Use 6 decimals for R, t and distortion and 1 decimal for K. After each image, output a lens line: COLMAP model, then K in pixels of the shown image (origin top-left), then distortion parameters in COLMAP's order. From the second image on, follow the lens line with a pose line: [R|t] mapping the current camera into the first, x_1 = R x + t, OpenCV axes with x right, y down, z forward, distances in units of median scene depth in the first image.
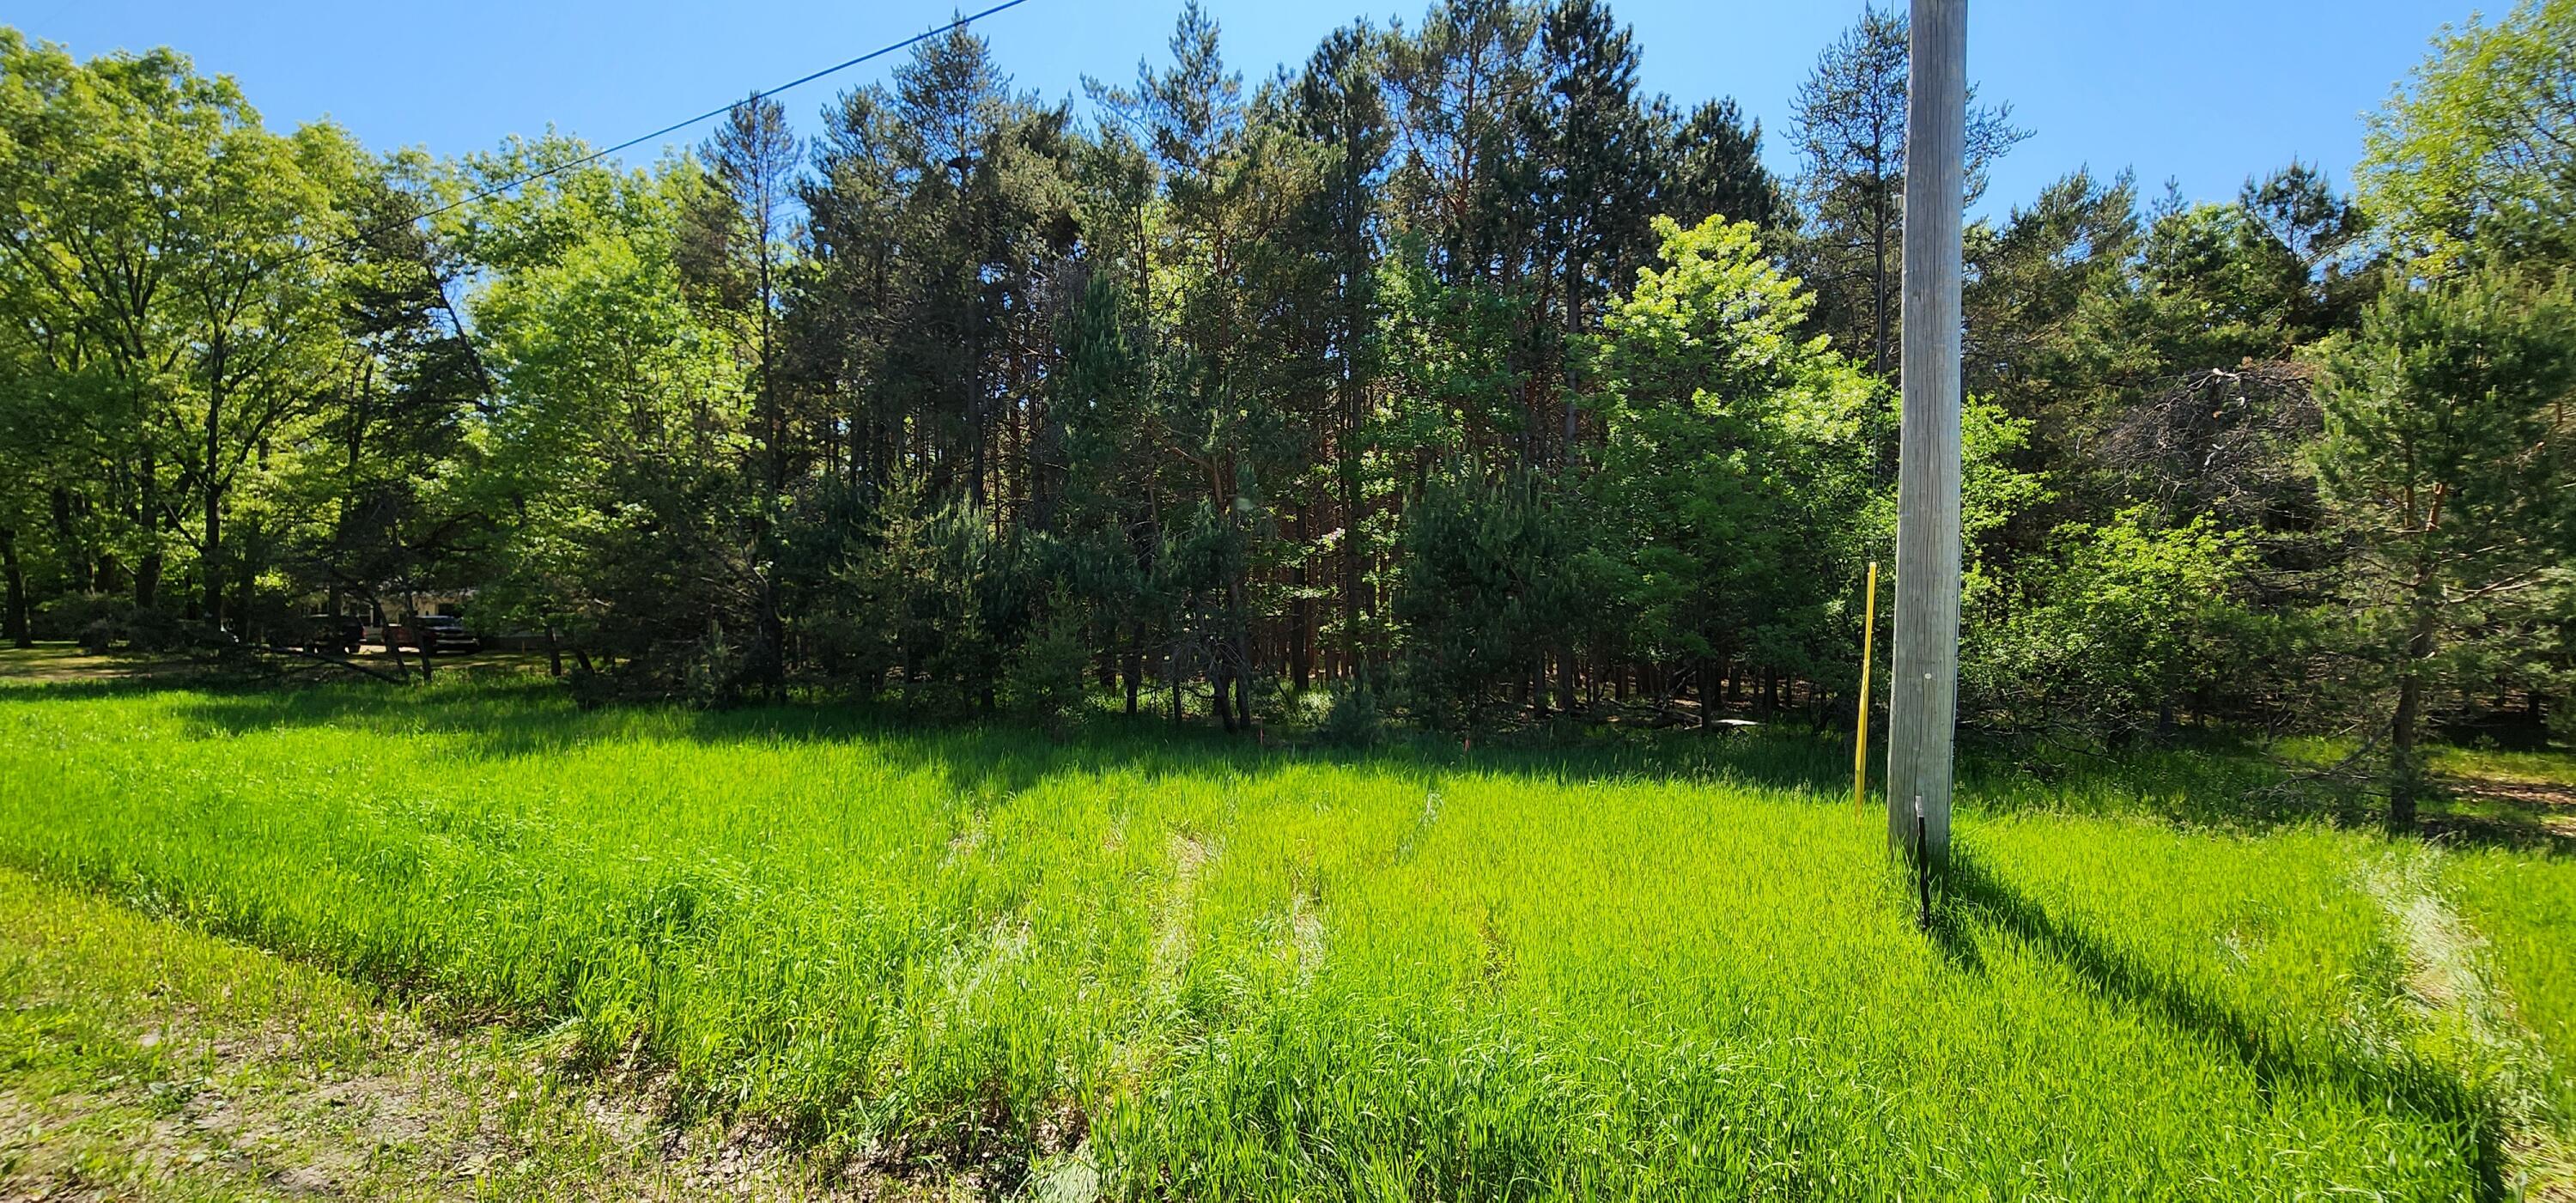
lens RADIAL K [[1057.6, 0, 1293.8], [0, 1057.6, 615.8], [0, 0, 1]] dist [-0.006671, 0.004461]
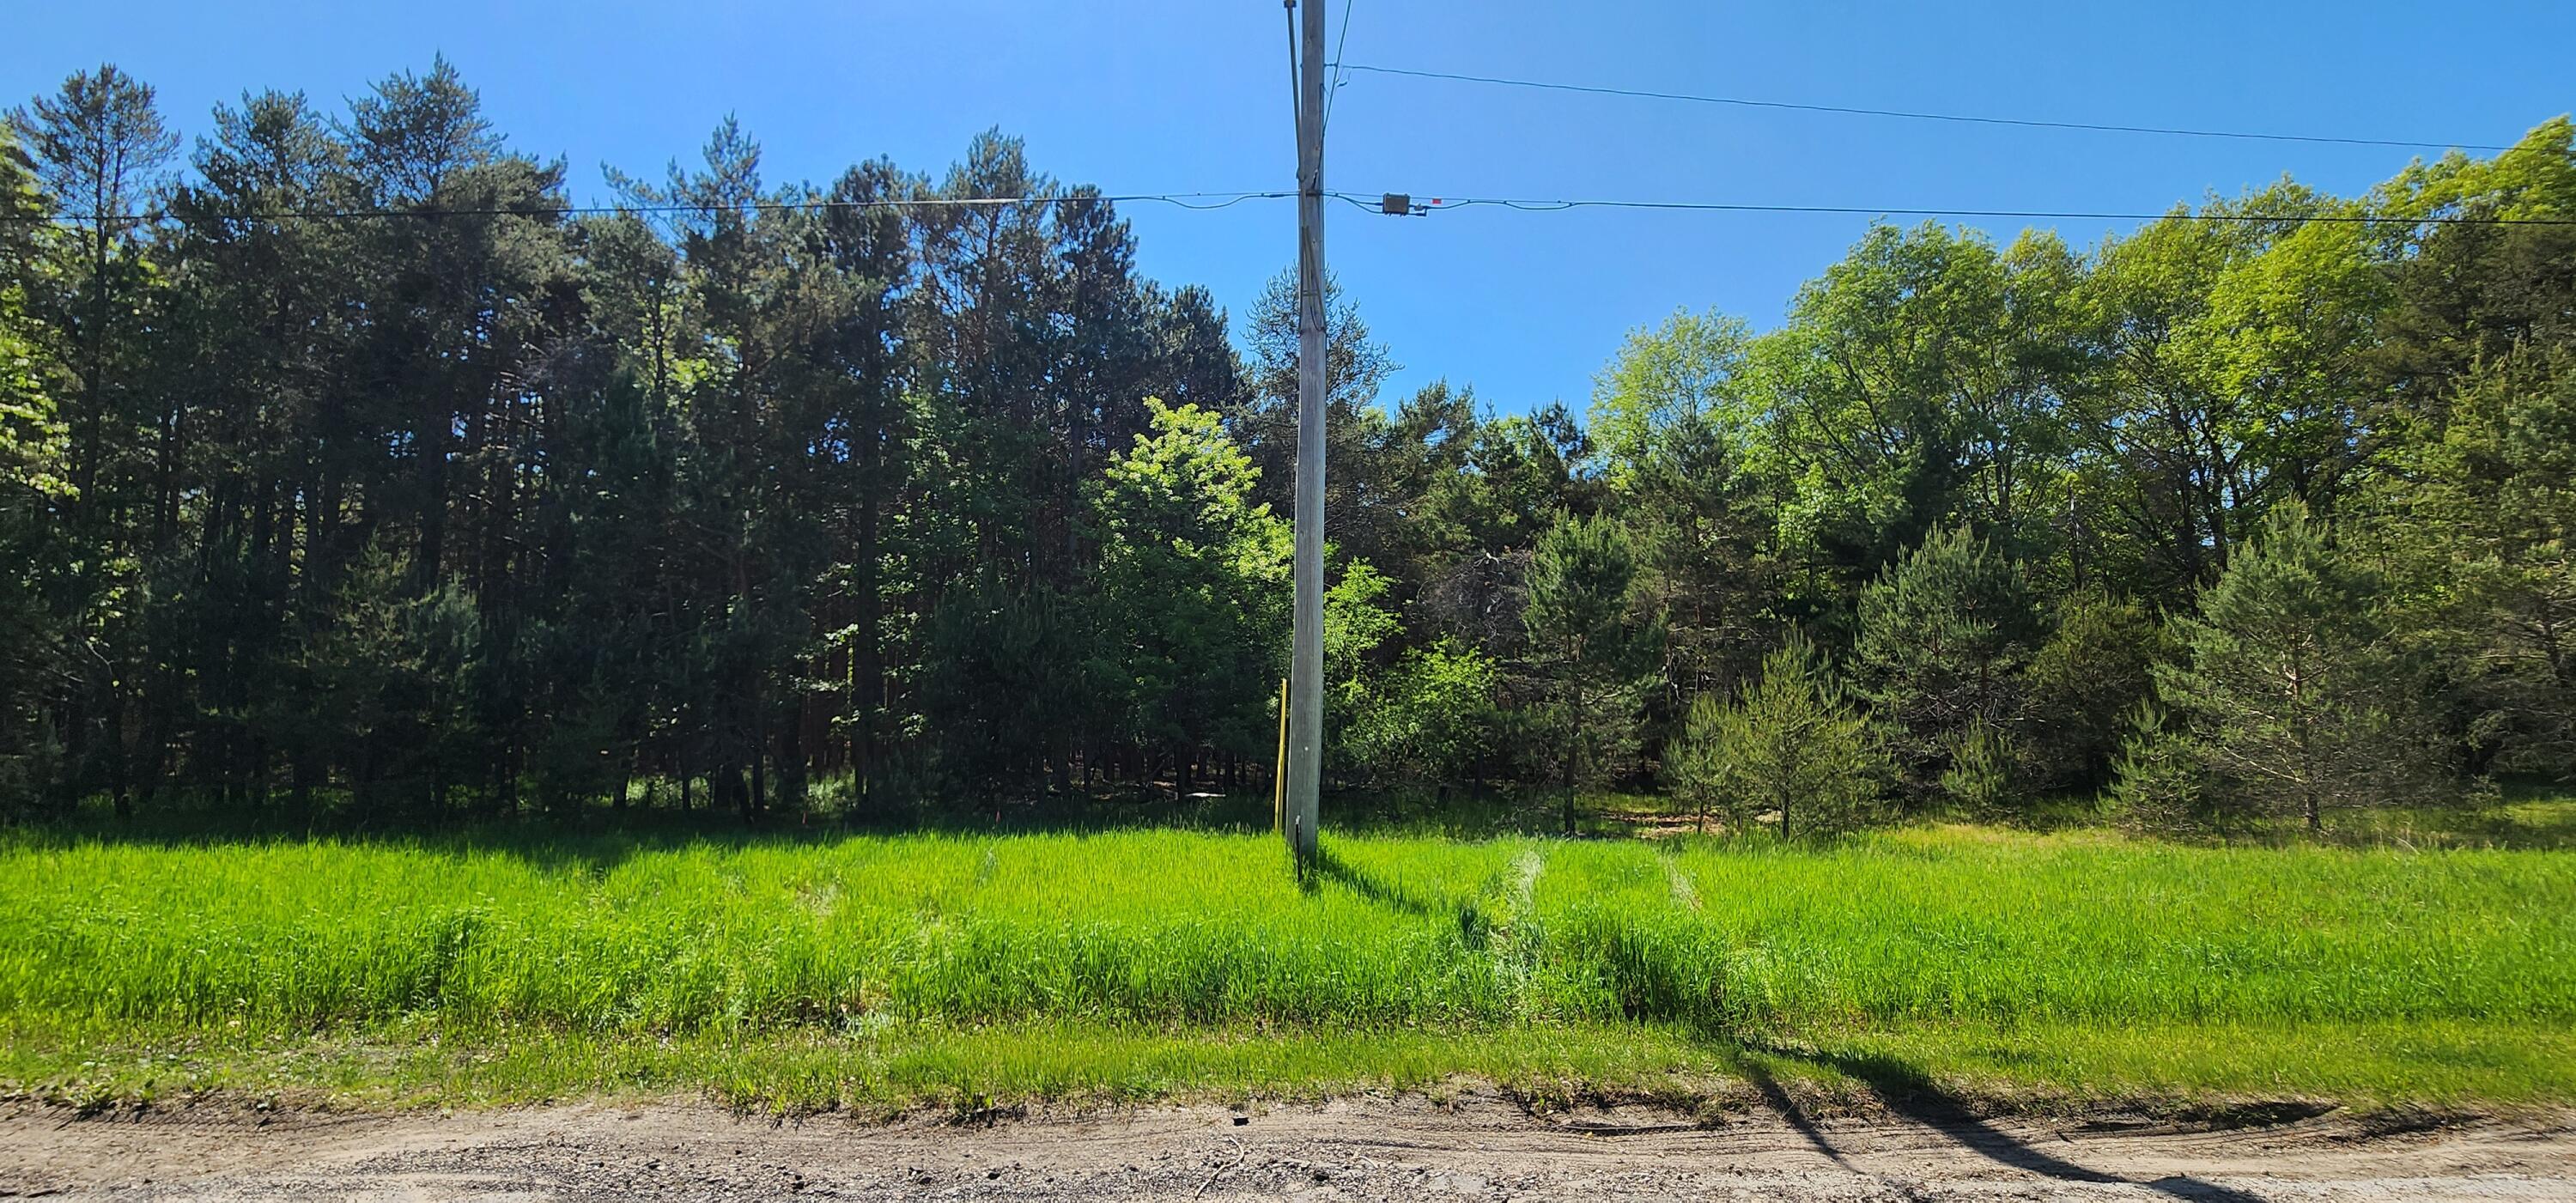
lens RADIAL K [[1057.6, 0, 1293.8], [0, 1057.6, 615.8], [0, 0, 1]] dist [-0.006671, 0.004461]
pose [[0.886435, 0.042776, 0.460872, -0.081546], [-0.003664, 0.996338, -0.085429, -0.004162], [-0.462838, 0.074039, 0.883345, -0.194519]]
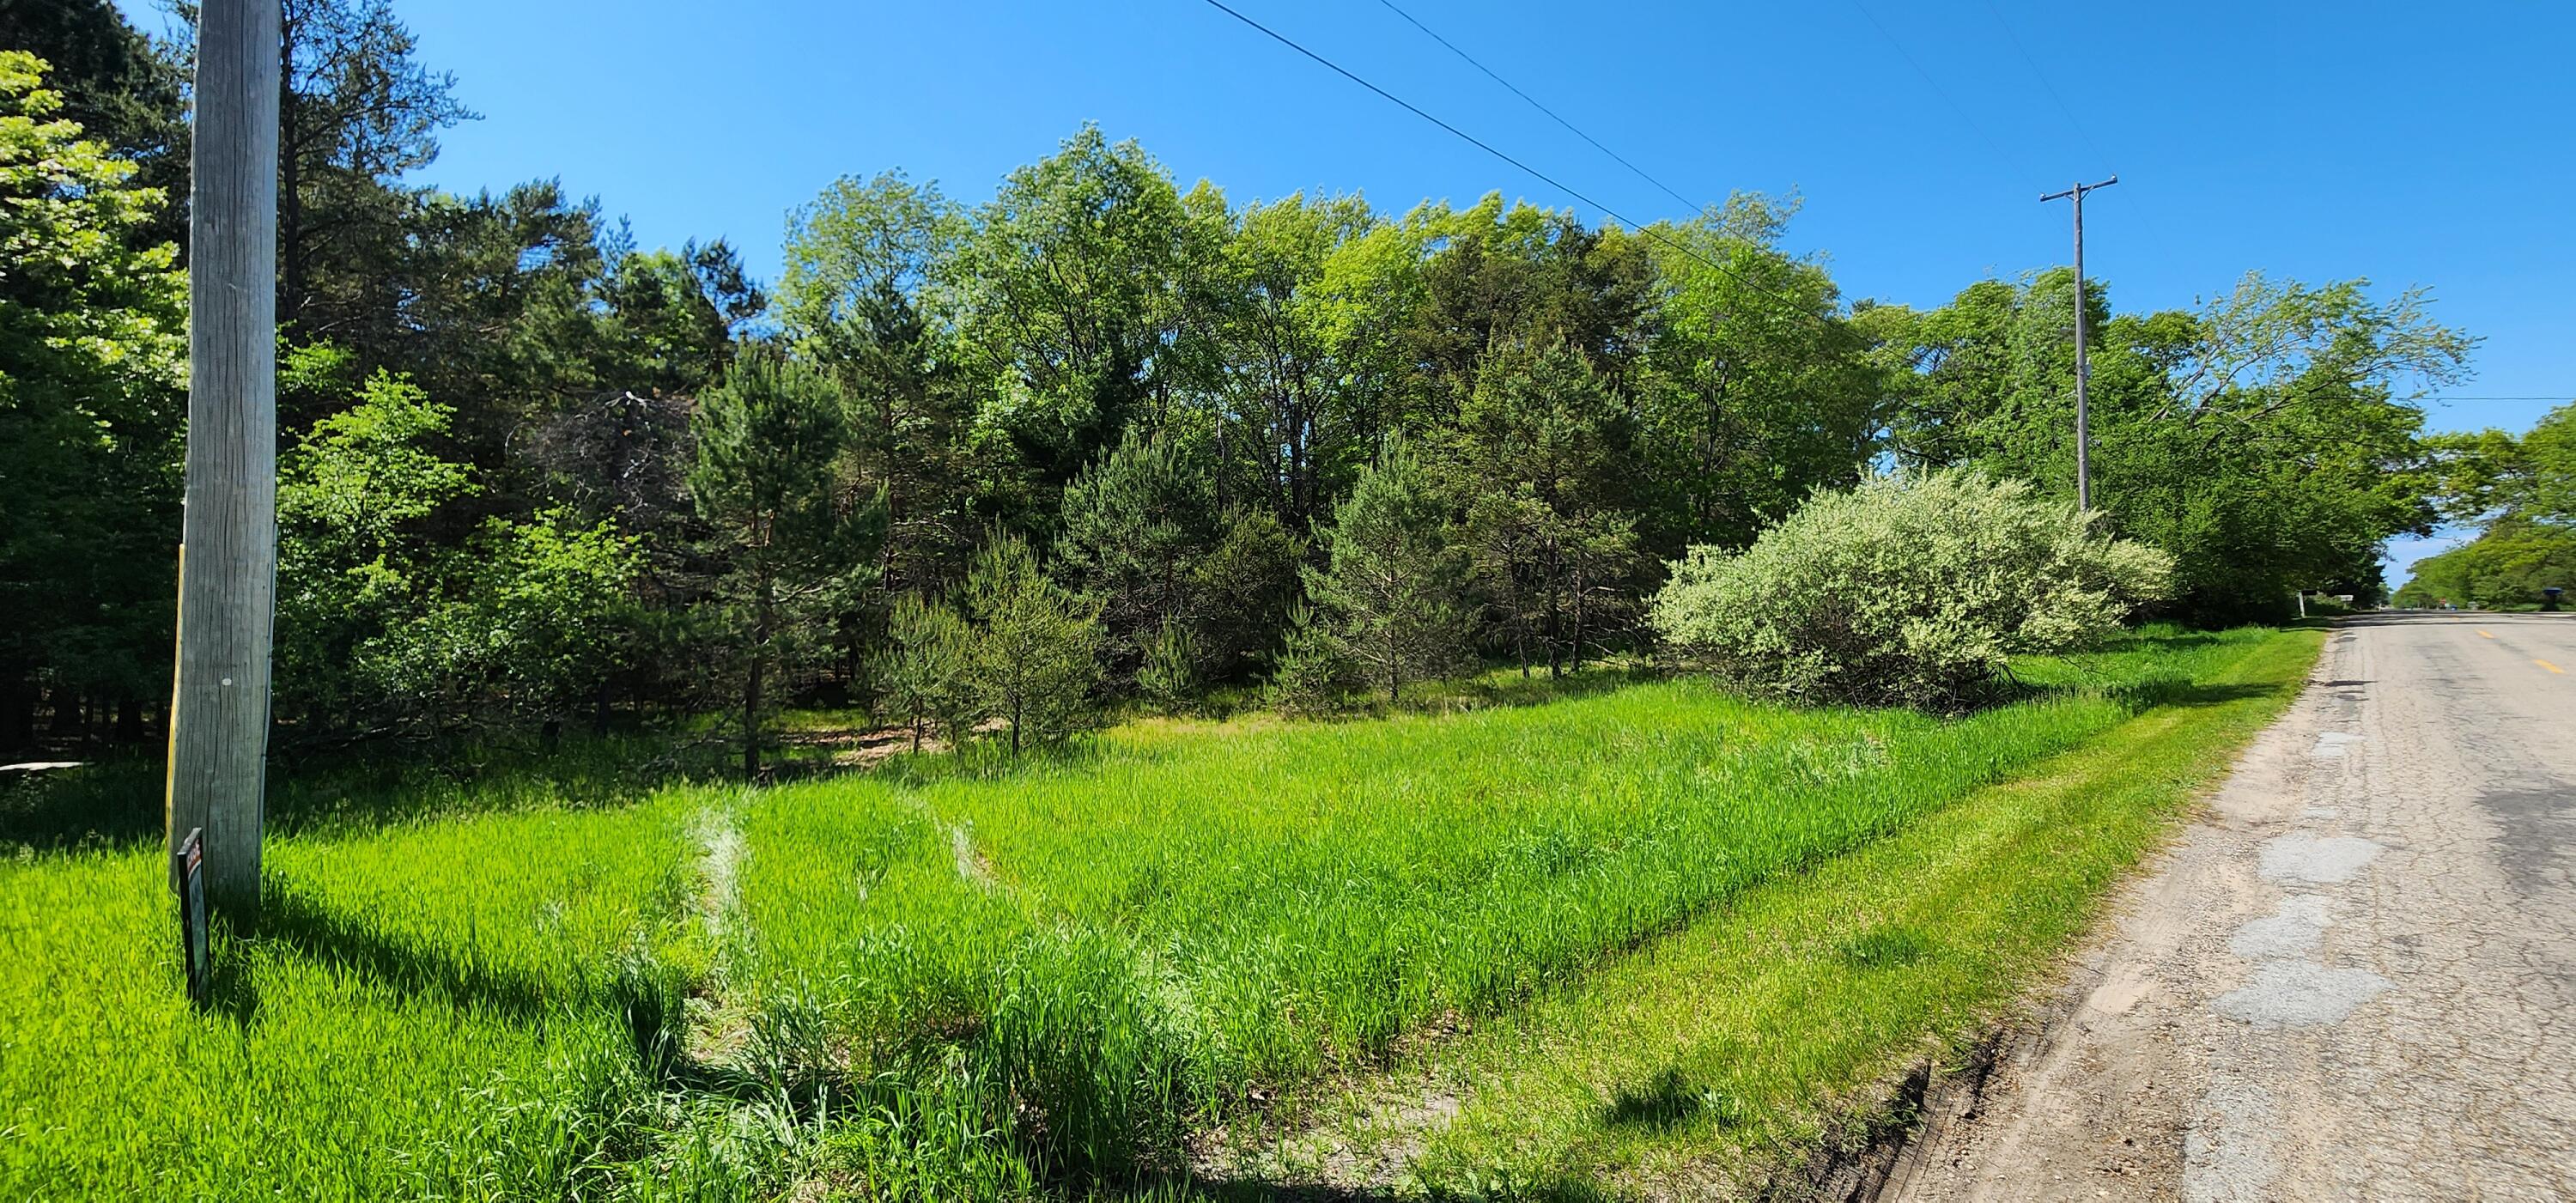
lens RADIAL K [[1057.6, 0, 1293.8], [0, 1057.6, 615.8], [0, 0, 1]] dist [-0.006671, 0.004461]
pose [[0.323251, -0.005240, 0.946299, 0.030692], [0.004834, 0.999981, 0.003886, 0.002244], [-0.946301, 0.003319, 0.323270, -0.024681]]
